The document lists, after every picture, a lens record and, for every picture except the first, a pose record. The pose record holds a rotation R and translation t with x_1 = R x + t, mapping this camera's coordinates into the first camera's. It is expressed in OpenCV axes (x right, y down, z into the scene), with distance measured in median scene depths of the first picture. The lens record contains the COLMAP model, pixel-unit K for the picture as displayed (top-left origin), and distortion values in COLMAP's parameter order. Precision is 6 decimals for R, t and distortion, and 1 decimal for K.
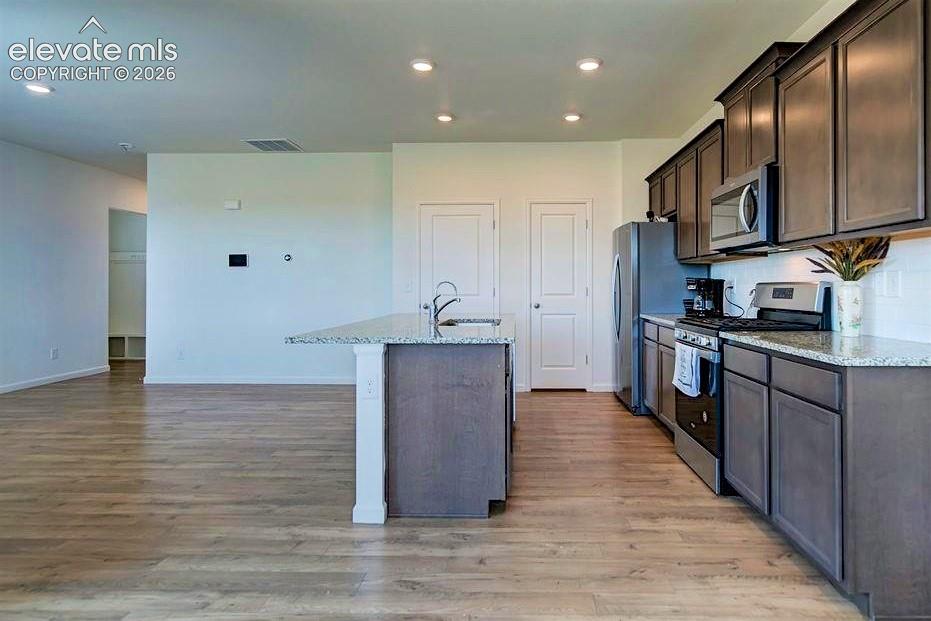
lens RADIAL K [[524.7, 0, 508.1], [0, 524.7, 287.0], [0, 0, 1]] dist [0.013427, -0.005435]
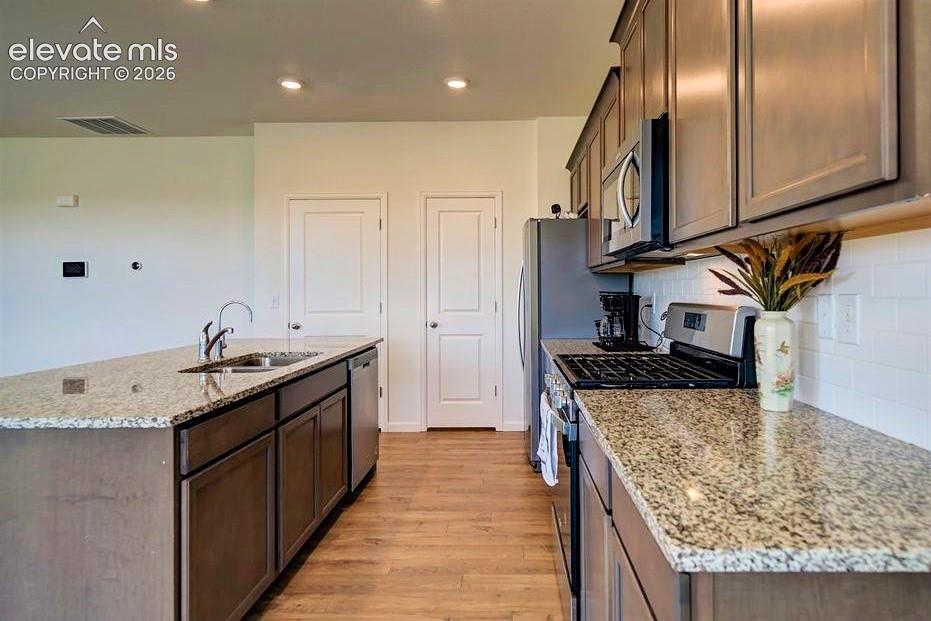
lens RADIAL K [[524.7, 0, 504.8], [0, 524.7, 292.7], [0, 0, 1]] dist [0.013427, -0.005435]
pose [[0.999944, -0.003771, 0.009924, 0.328085], [0.003756, 0.999992, 0.001539, -0.030230], [-0.009930, -0.001501, 0.999950, 0.406607]]
